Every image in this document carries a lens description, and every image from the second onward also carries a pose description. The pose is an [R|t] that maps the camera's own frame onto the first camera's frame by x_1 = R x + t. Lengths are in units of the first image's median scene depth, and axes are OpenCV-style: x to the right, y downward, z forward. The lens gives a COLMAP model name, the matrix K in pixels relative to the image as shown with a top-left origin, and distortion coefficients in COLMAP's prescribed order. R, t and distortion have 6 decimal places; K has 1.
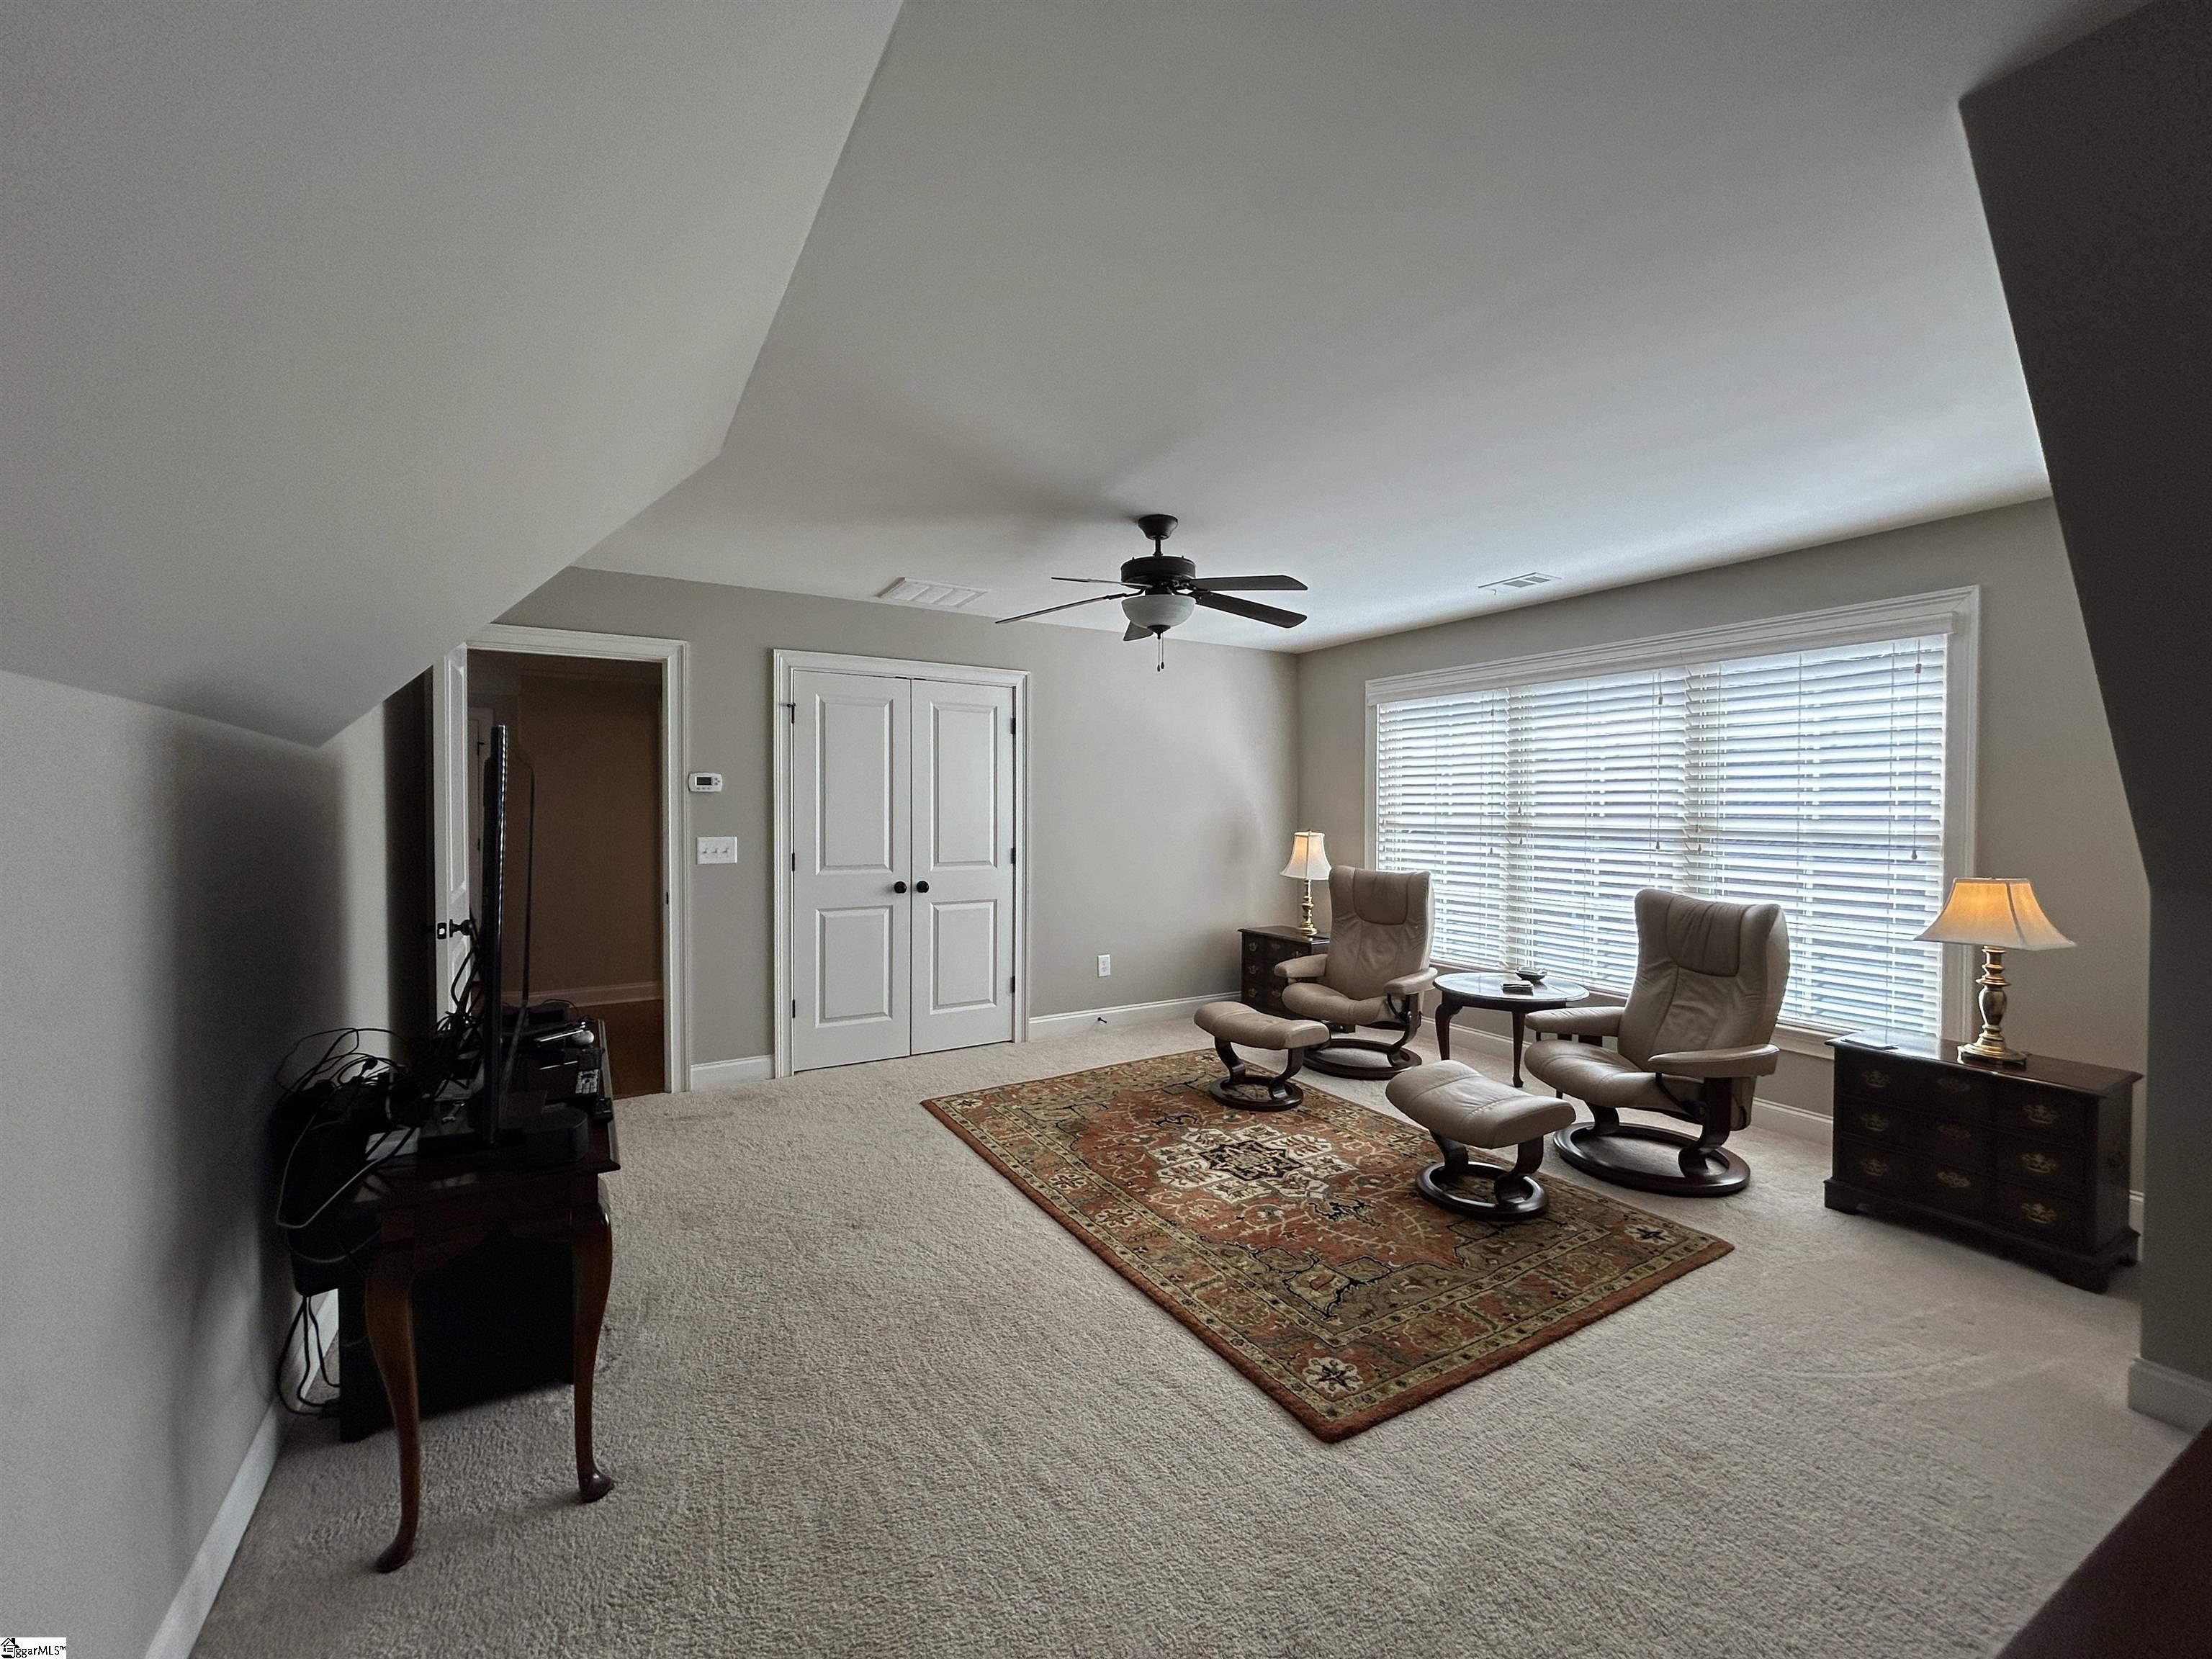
lens RADIAL K [[900.4, 0, 1106.5], [0, 900.4, 827.3], [0, 0, 1]] dist [0.002342, 0.000044]
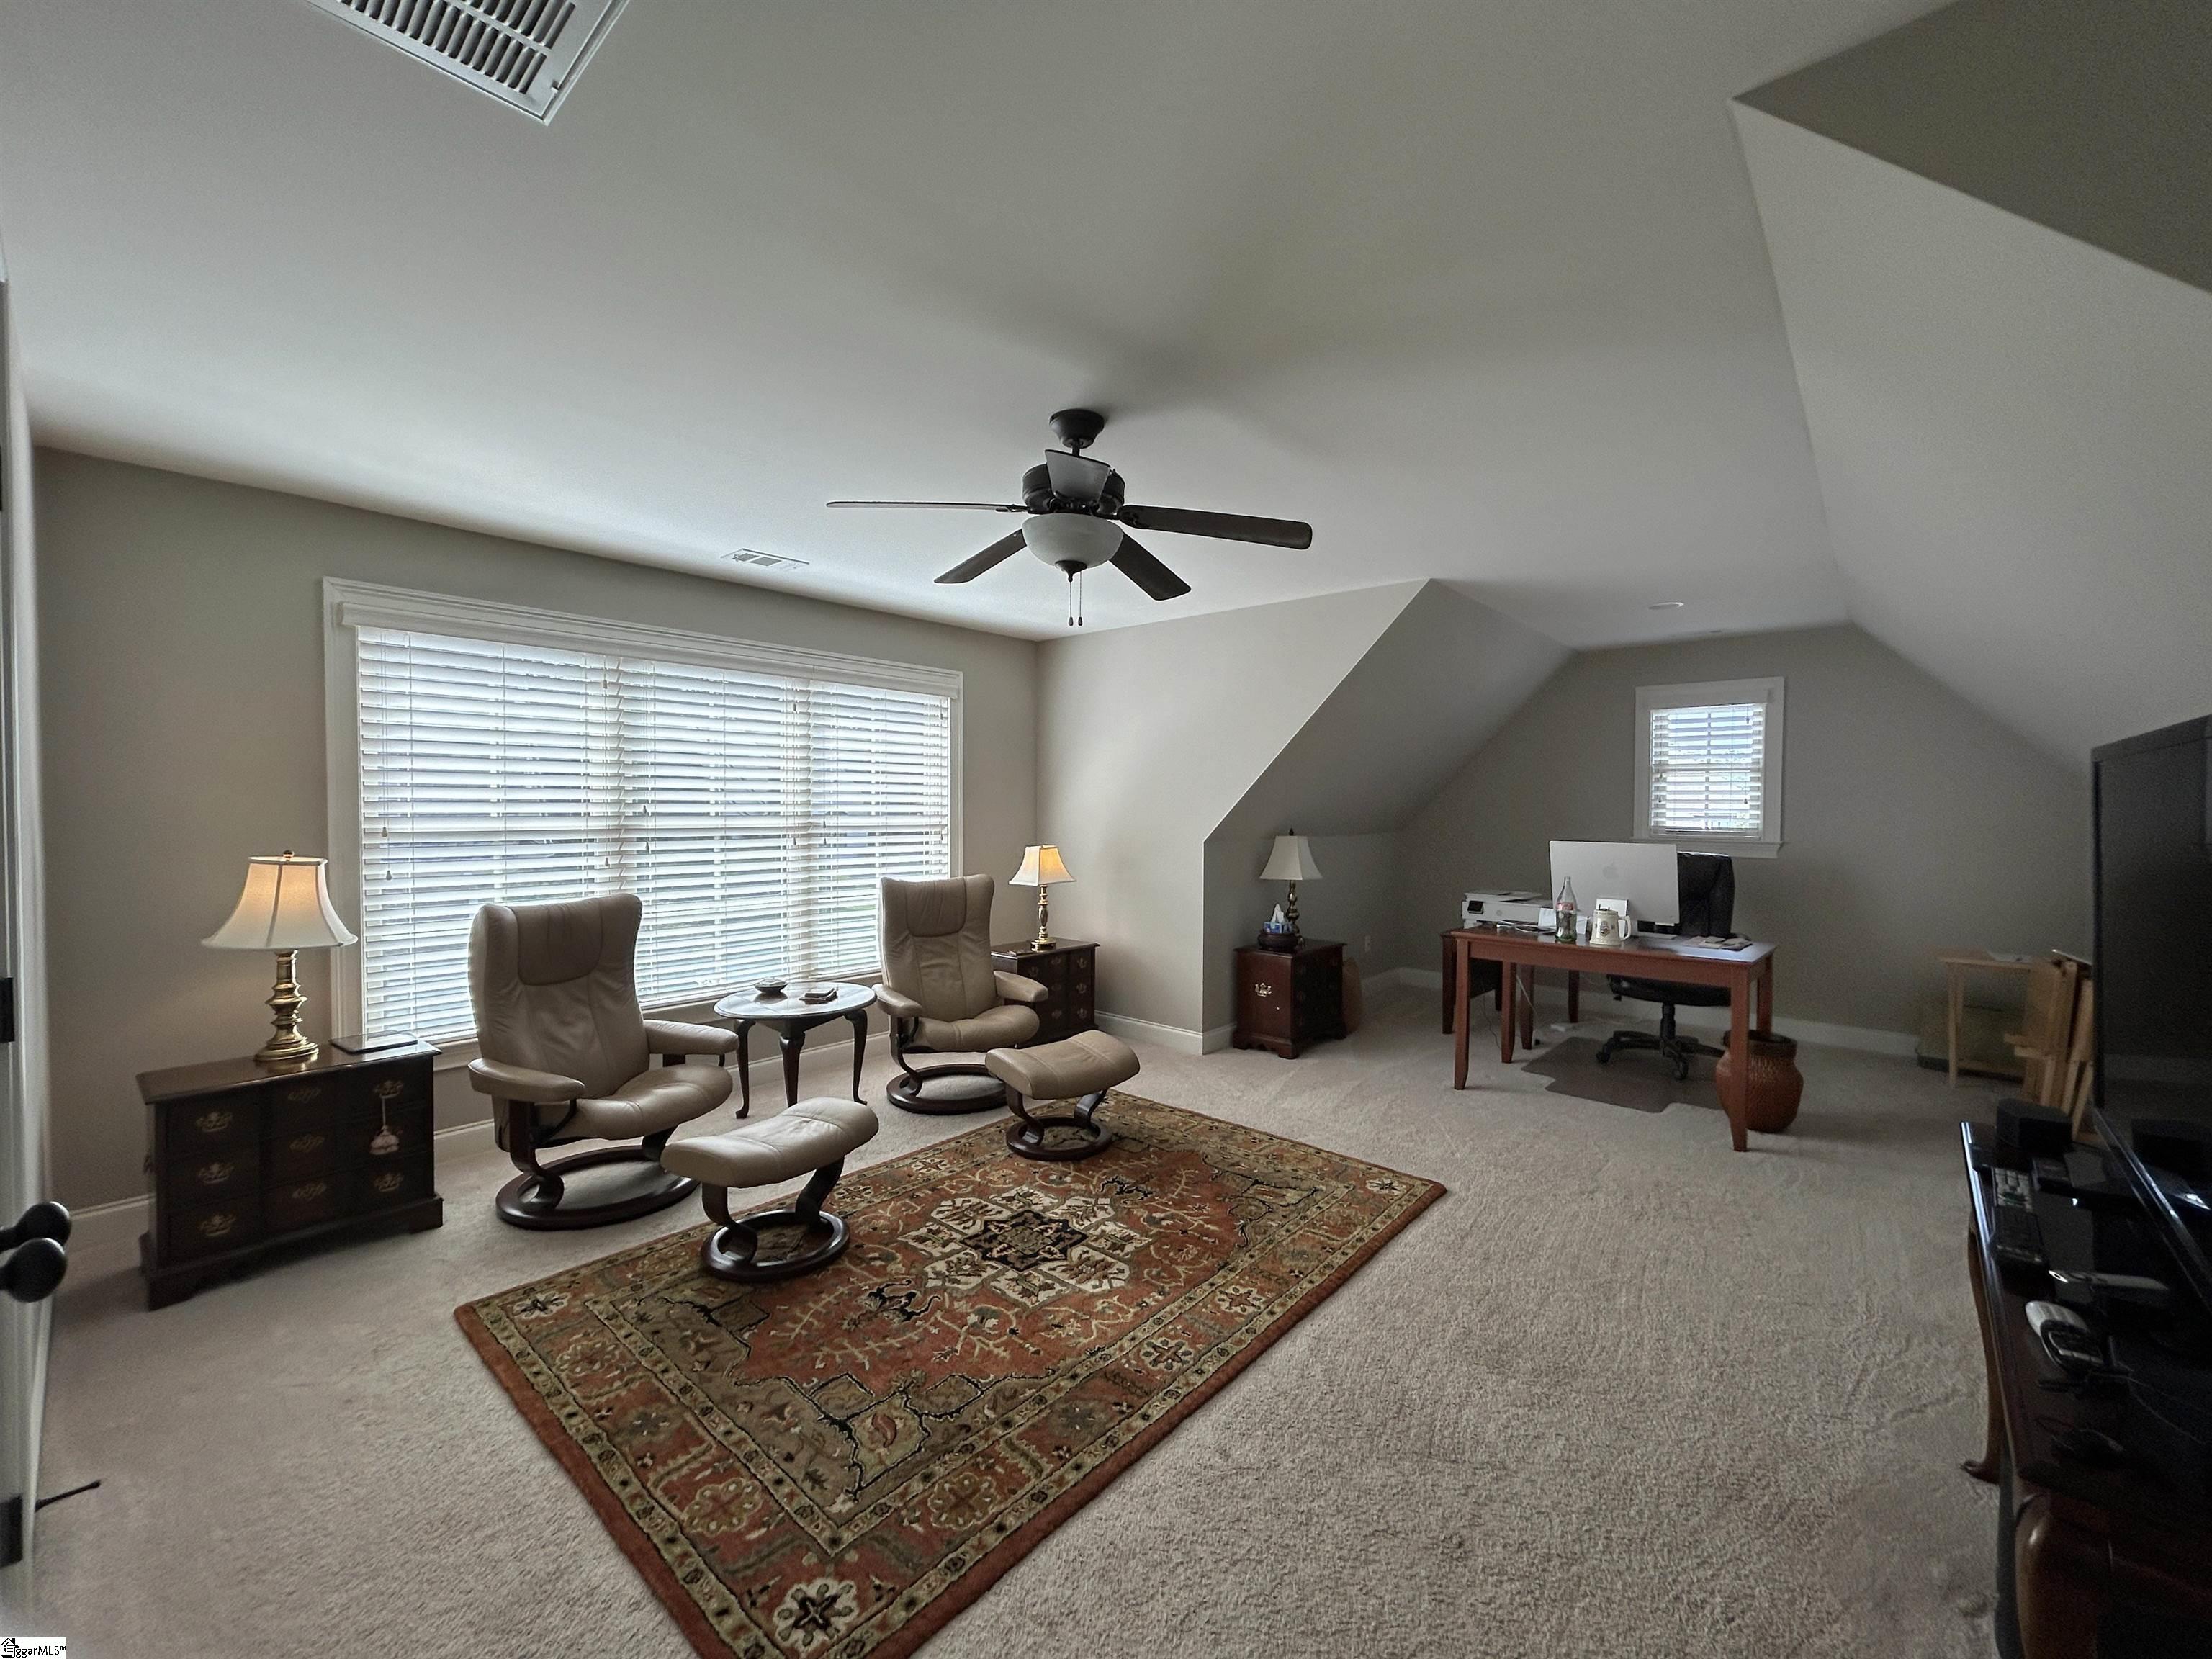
lens RADIAL K [[900.4, 0, 1106.7], [0, 900.4, 818.8], [0, 0, 1]] dist [0.002342, 0.000044]
pose [[-0.306723, -0.013811, 0.951698, -0.589044], [0.019431, 0.999595, 0.020769, -0.024898], [-0.951600, 0.024863, -0.306331, 1.085239]]
